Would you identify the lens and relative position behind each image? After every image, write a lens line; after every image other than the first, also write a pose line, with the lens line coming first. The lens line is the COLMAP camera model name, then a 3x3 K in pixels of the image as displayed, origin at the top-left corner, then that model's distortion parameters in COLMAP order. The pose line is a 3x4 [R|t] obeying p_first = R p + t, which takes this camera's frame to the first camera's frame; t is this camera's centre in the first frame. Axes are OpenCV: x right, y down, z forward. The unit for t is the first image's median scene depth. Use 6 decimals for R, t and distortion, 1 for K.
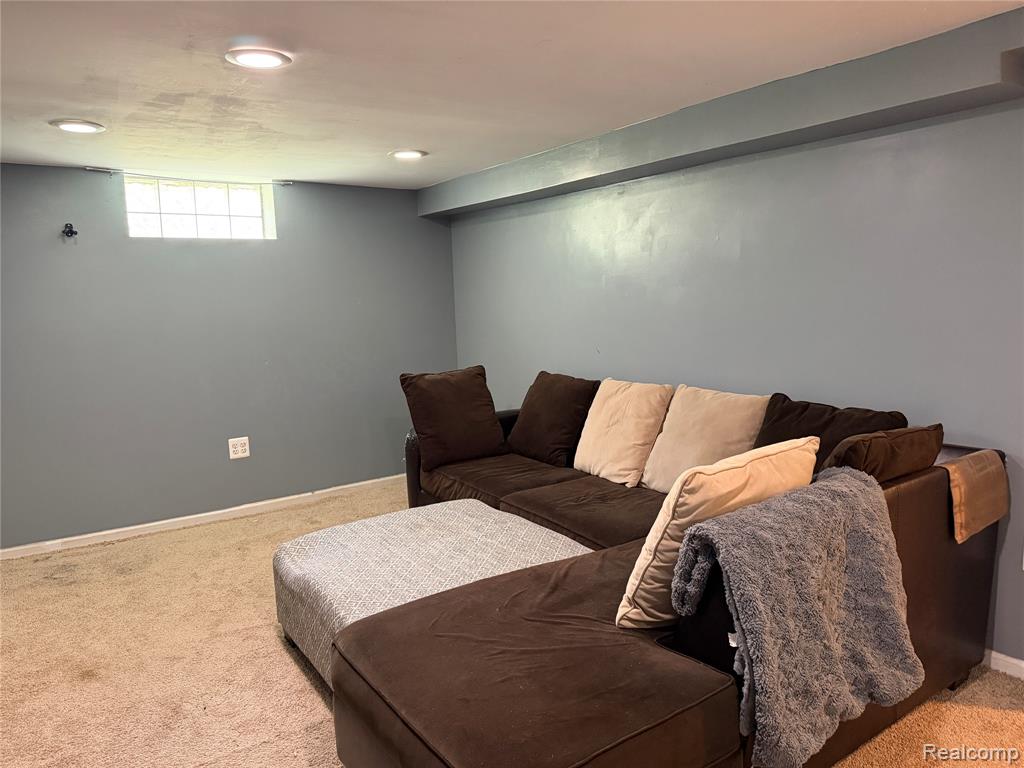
lens RADIAL K [[728.3, 0, 515.4], [0, 728.3, 378.6], [0, 0, 1]] dist [0.039573, -0.066145]
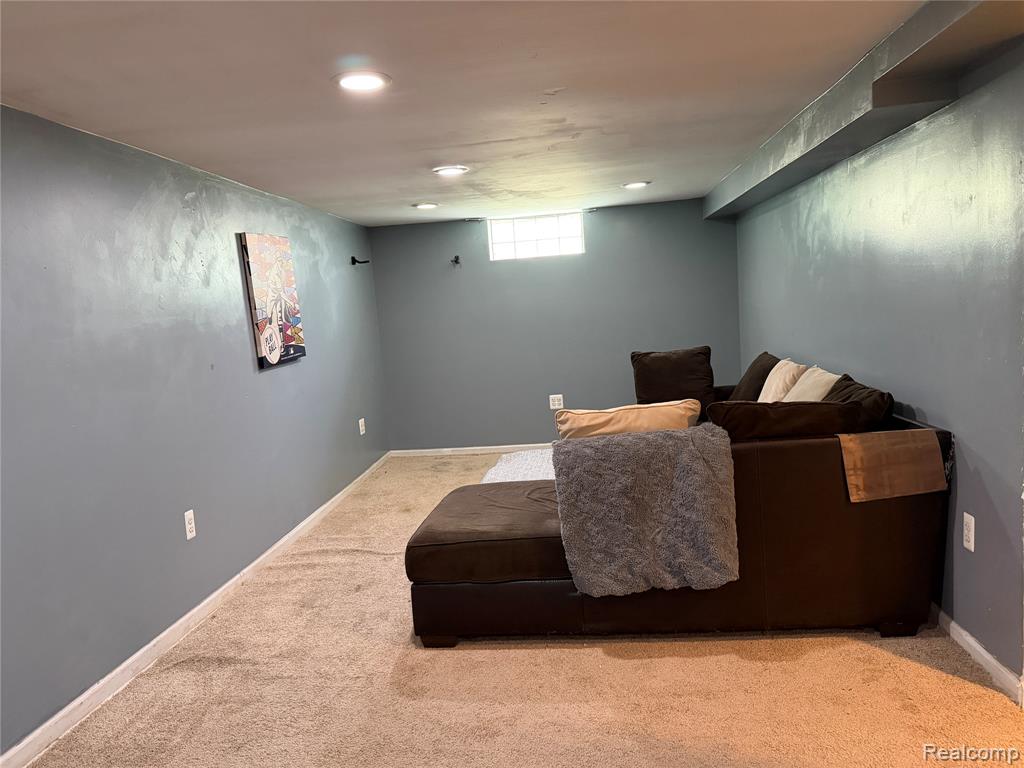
lens RADIAL K [[728.3, 0, 512.0], [0, 728.3, 386.5], [0, 0, 1]] dist [0.039573, -0.066145]
pose [[0.751072, 0.050726, -0.658269, 0.558843], [-0.025862, 0.998539, 0.047440, -0.000766], [0.659714, -0.018607, 0.751287, -0.141626]]
